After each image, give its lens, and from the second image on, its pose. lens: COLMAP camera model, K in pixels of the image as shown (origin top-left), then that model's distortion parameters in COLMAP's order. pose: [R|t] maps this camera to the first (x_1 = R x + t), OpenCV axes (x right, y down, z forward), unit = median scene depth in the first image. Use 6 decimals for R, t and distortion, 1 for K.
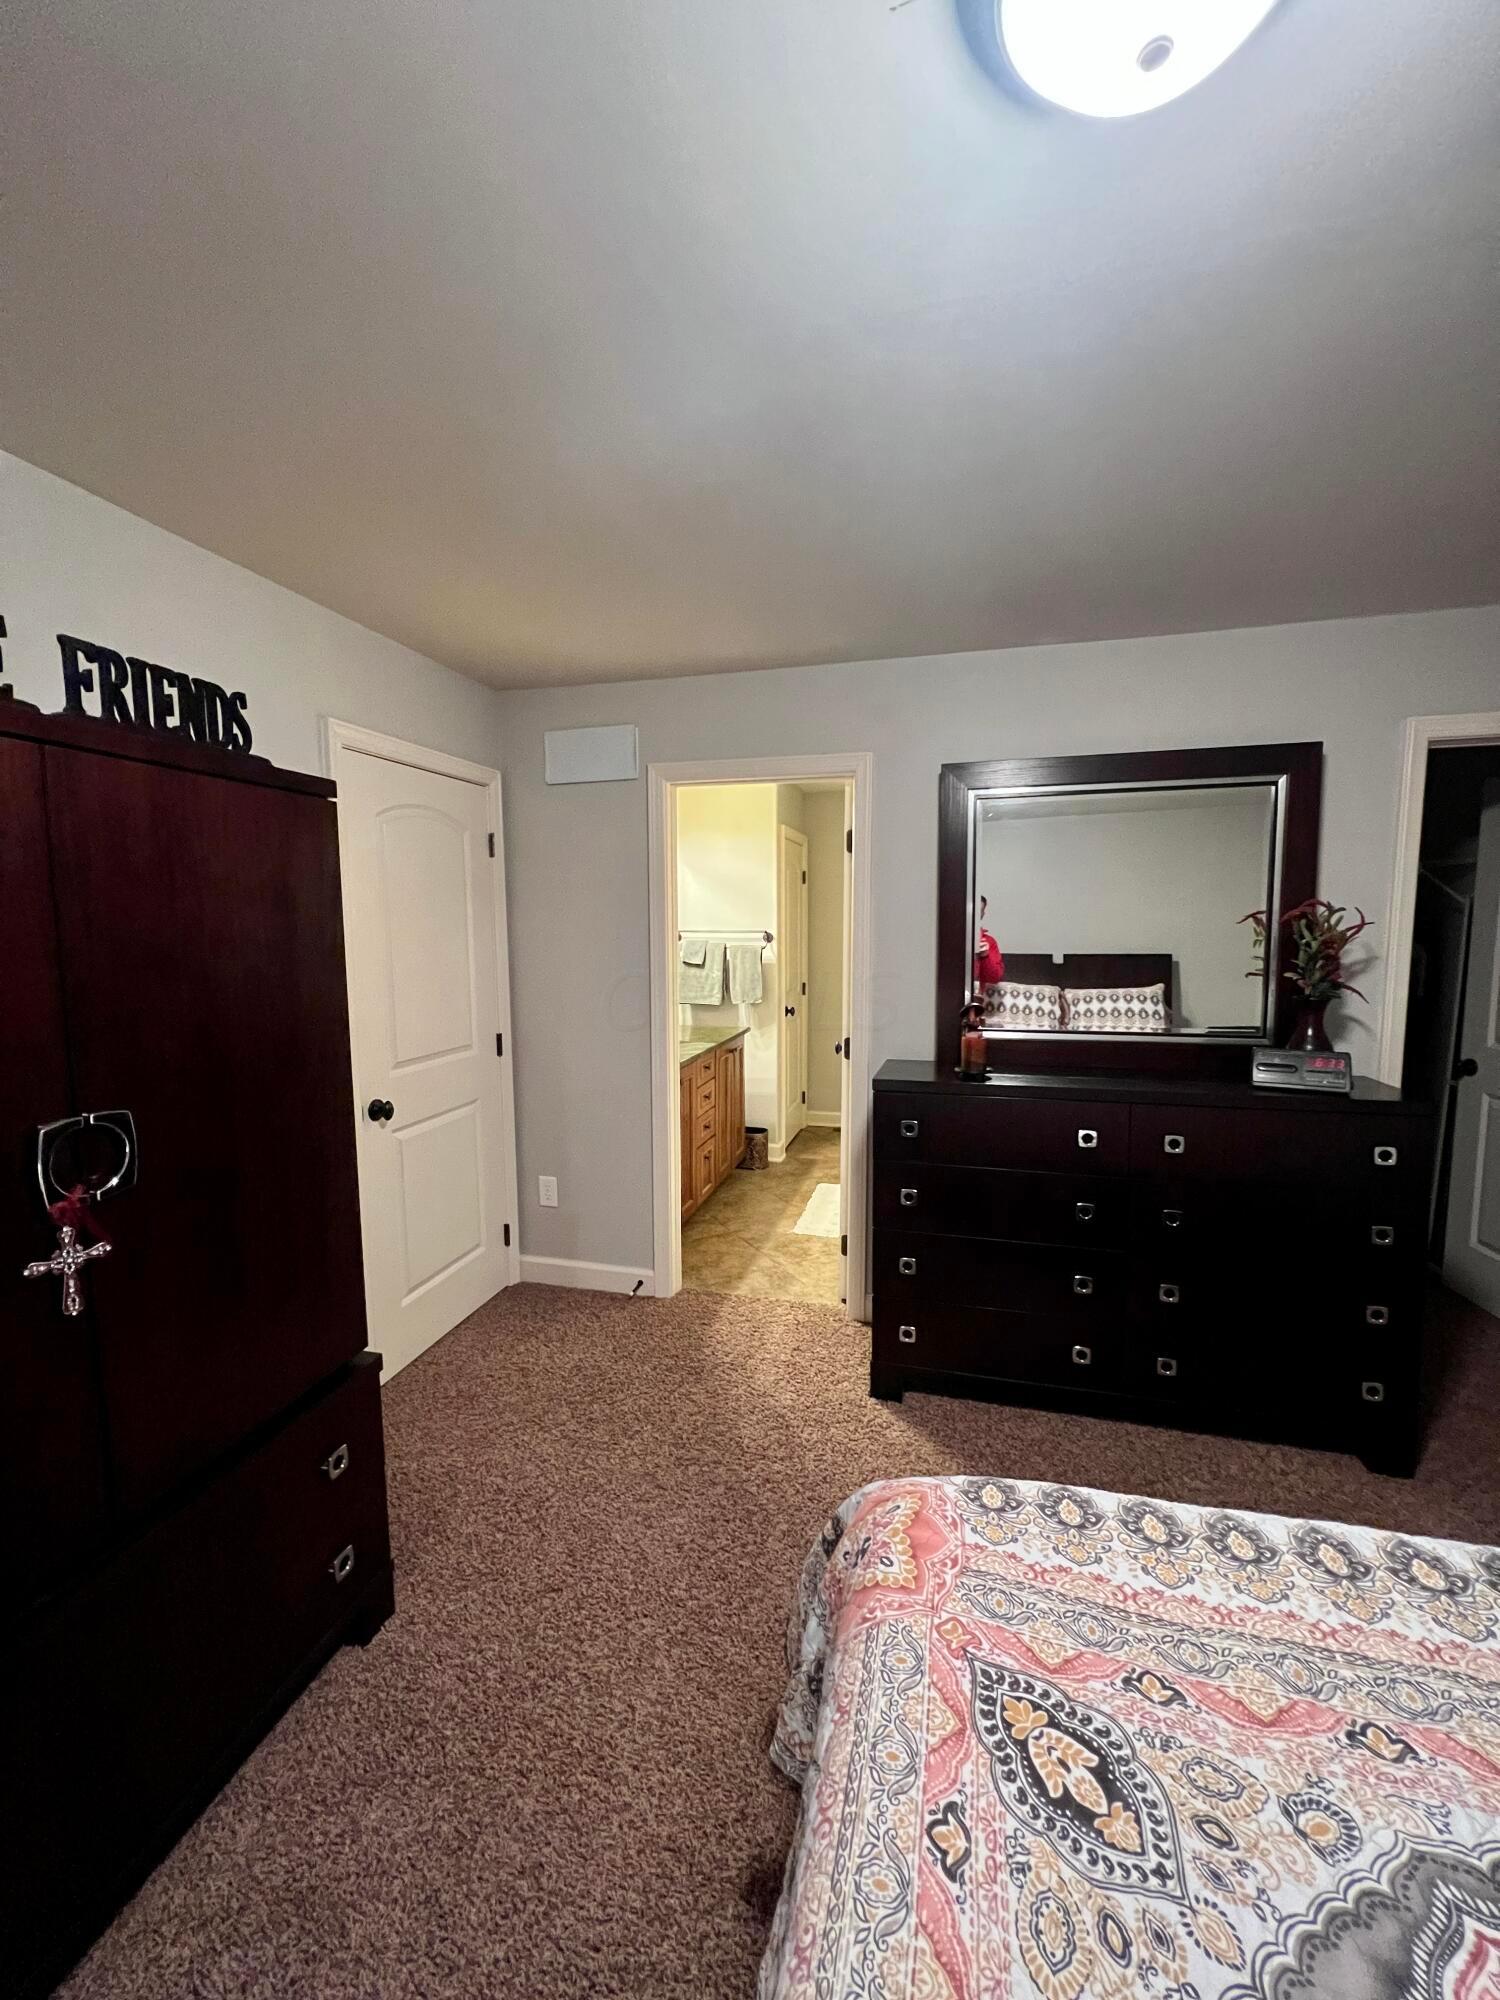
lens RADIAL K [[807.4, 0, 750.0], [0, 807.4, 1000.0], [0, 0, 1]] dist [-0.000515, -0.000076]
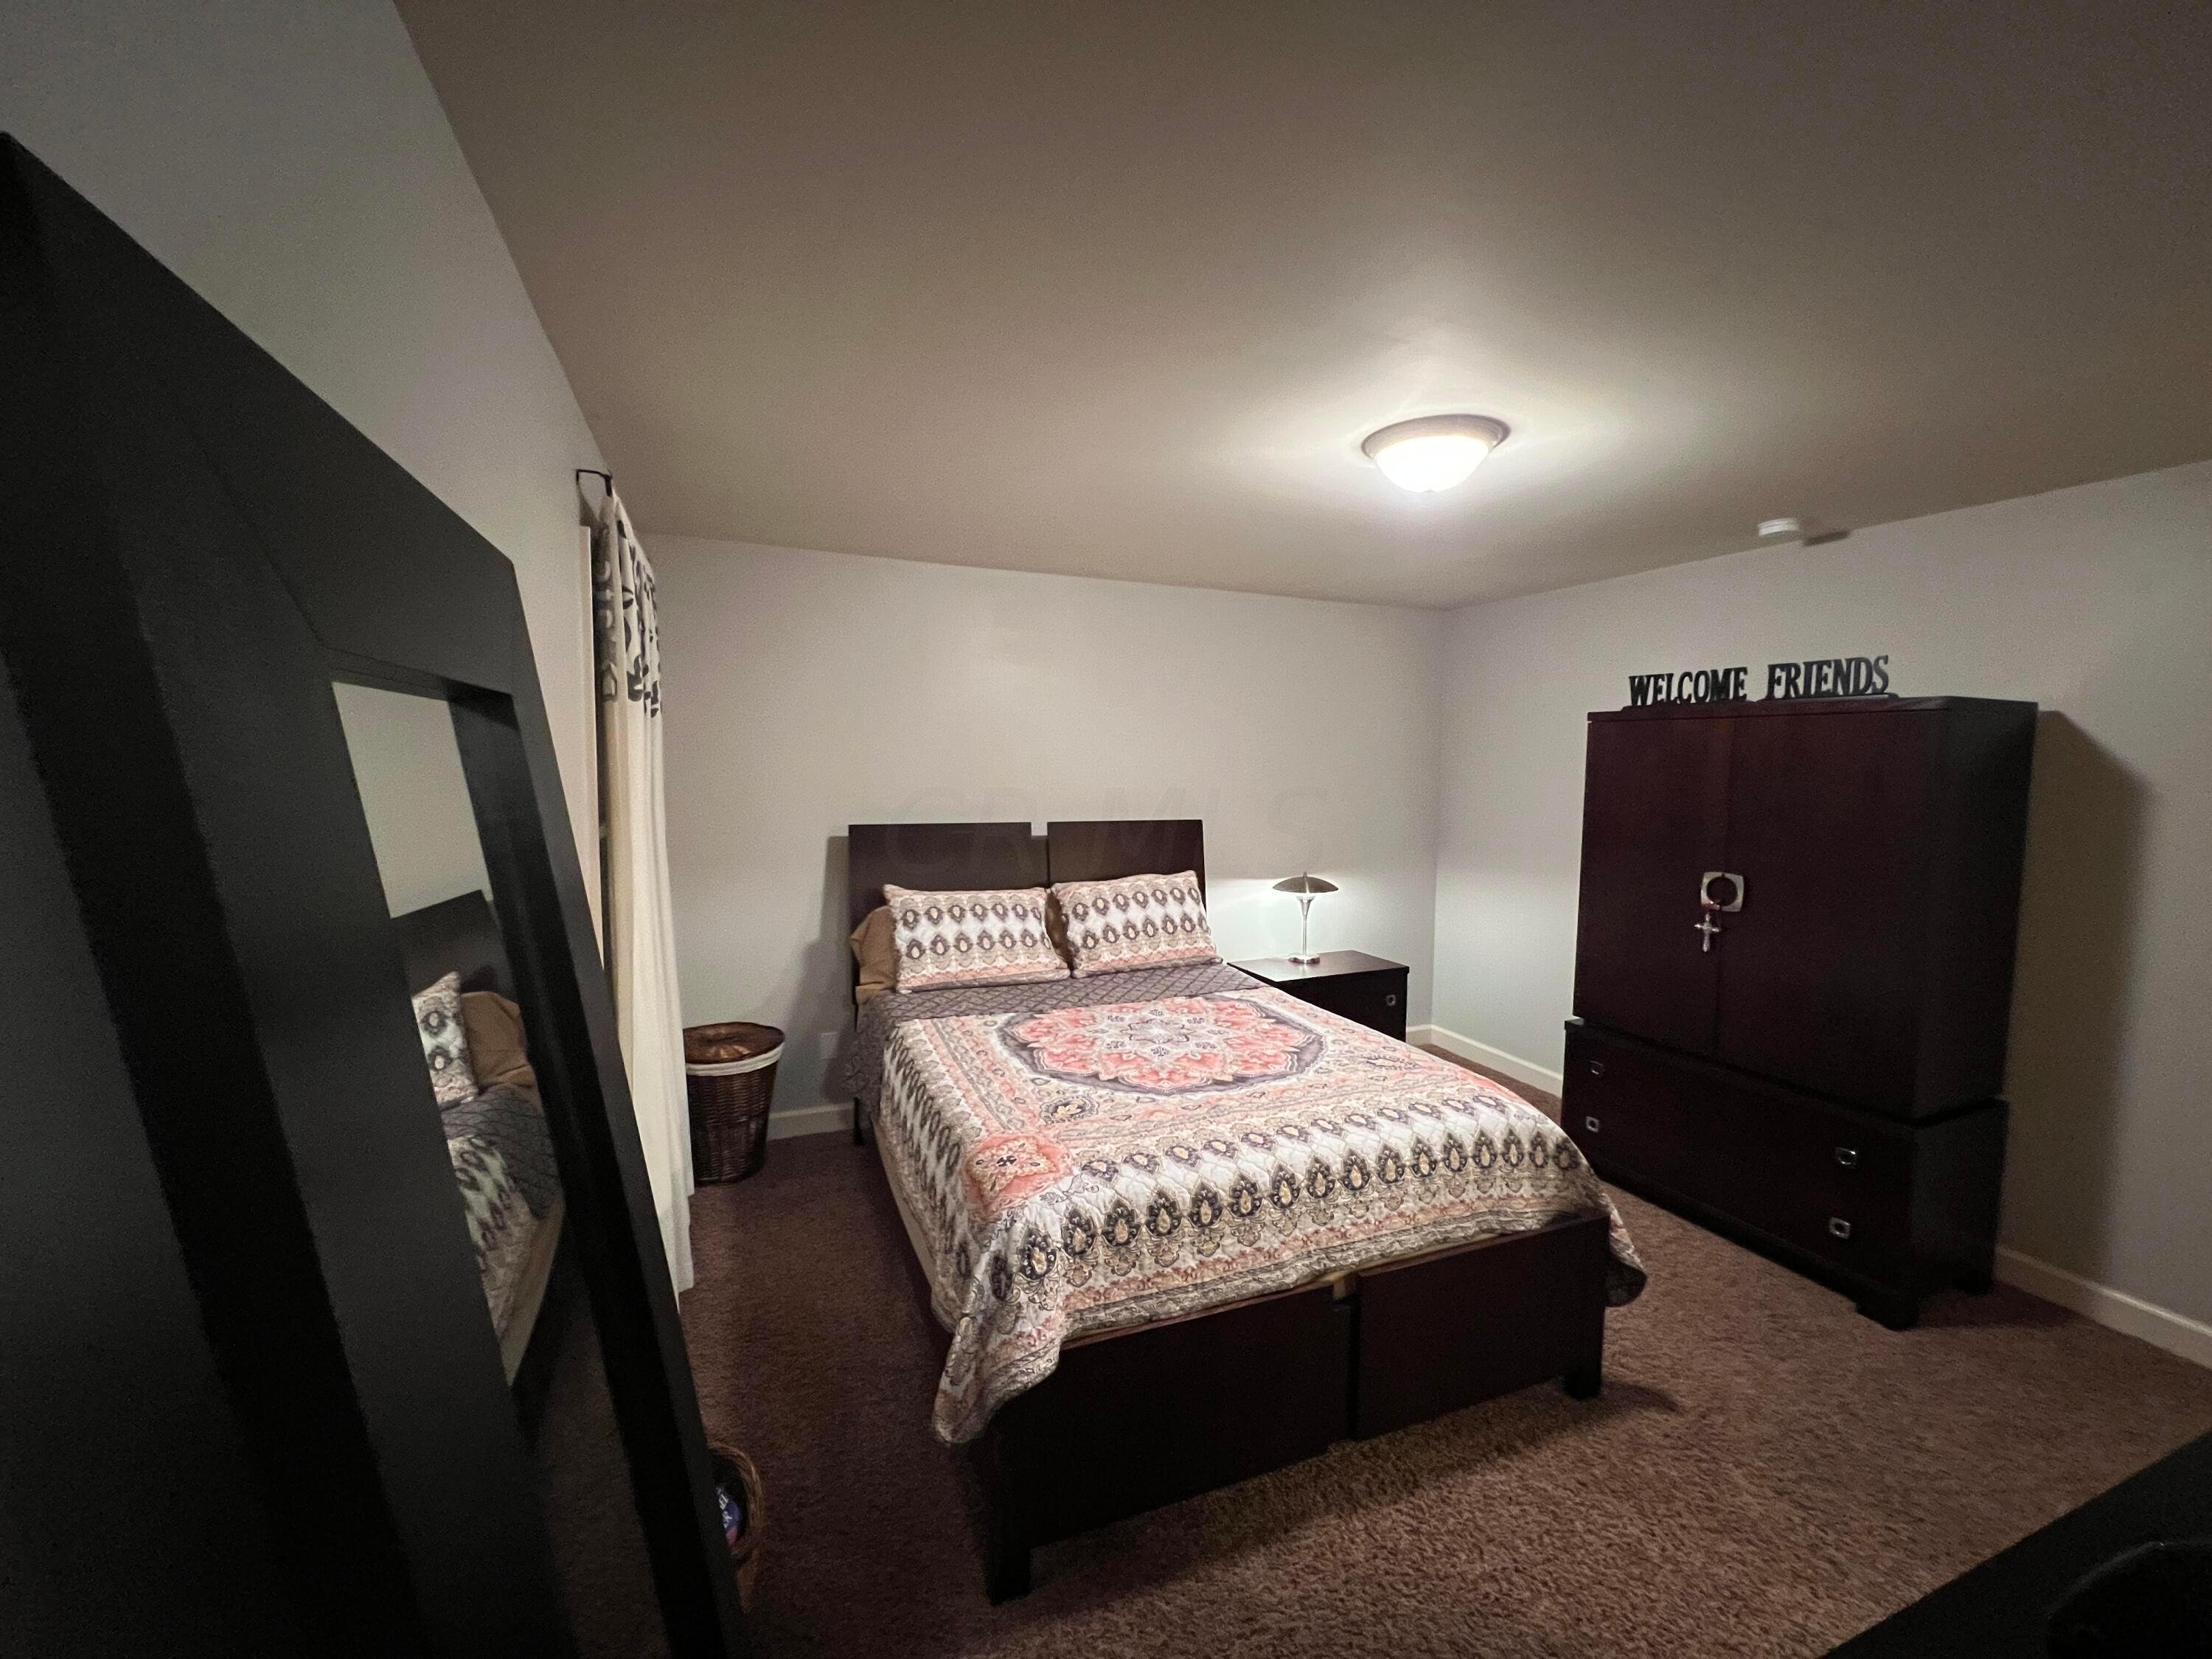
lens RADIAL K [[893.0, 0, 1106.0], [0, 893.0, 829.5], [0, 0, 1]] dist [-0.000515, -0.000076]
pose [[-0.788122, 0.041800, -0.614097, 0.493789], [-0.068623, 0.985505, 0.155150, -0.058884], [0.611681, 0.164418, -0.773830, 0.427693]]
